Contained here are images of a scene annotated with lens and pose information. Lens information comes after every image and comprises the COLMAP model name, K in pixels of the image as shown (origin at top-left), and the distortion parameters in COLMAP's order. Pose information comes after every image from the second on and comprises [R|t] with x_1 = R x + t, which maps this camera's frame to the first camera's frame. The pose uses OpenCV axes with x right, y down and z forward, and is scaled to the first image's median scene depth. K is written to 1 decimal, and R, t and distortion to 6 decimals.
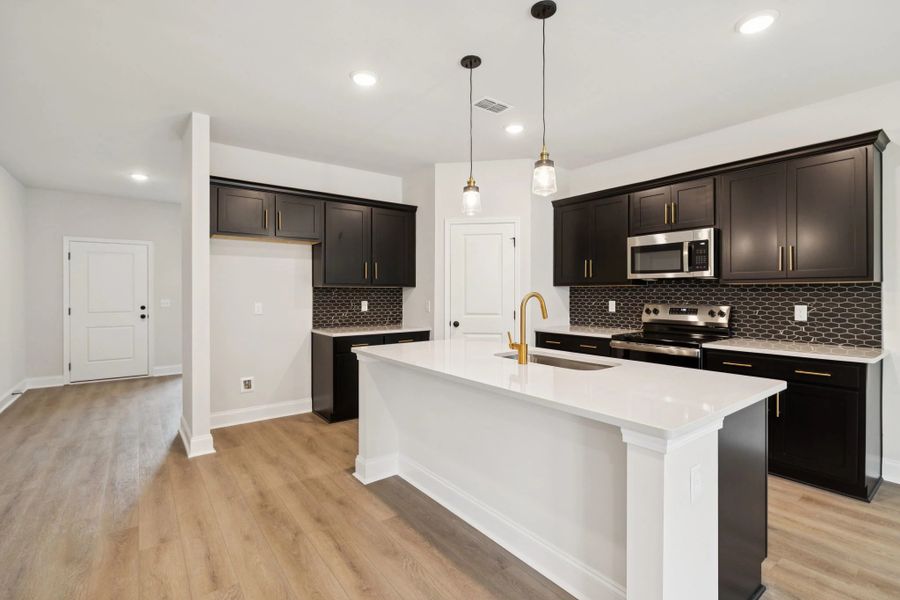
lens RADIAL K [[422.9, 0, 450.4], [0, 422.9, 293.9], [0, 0, 1]] dist [-0.001825, -0.000273]
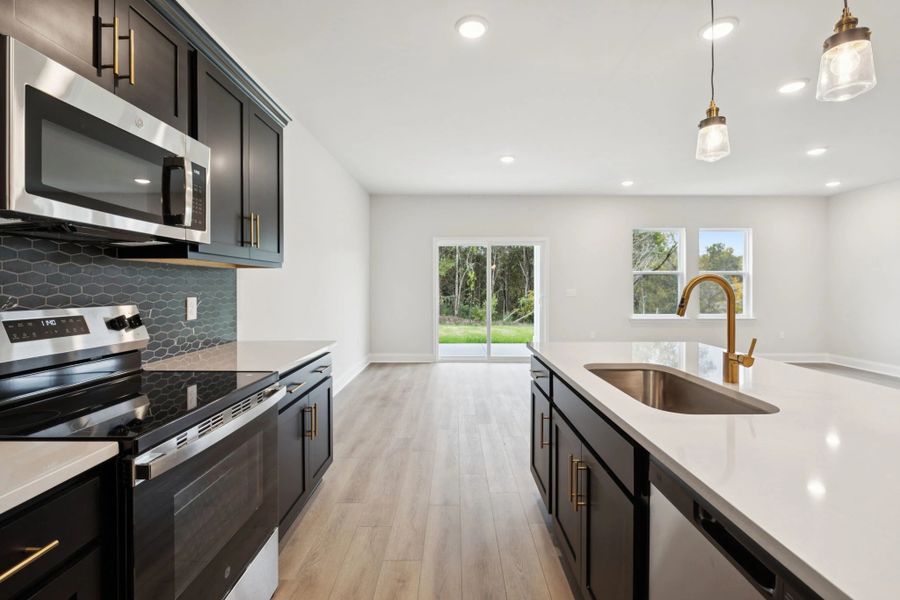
lens RADIAL K [[403.1, 0, 455.3], [0, 403.1, 285.1], [0, 0, 1]] dist [0.000109, 0.000103]
pose [[-0.797741, 0.002633, 0.602994, 0.077970], [0.003696, 0.999993, 0.000523, 0.007022], [-0.602988, 0.002646, -0.797746, 1.013831]]
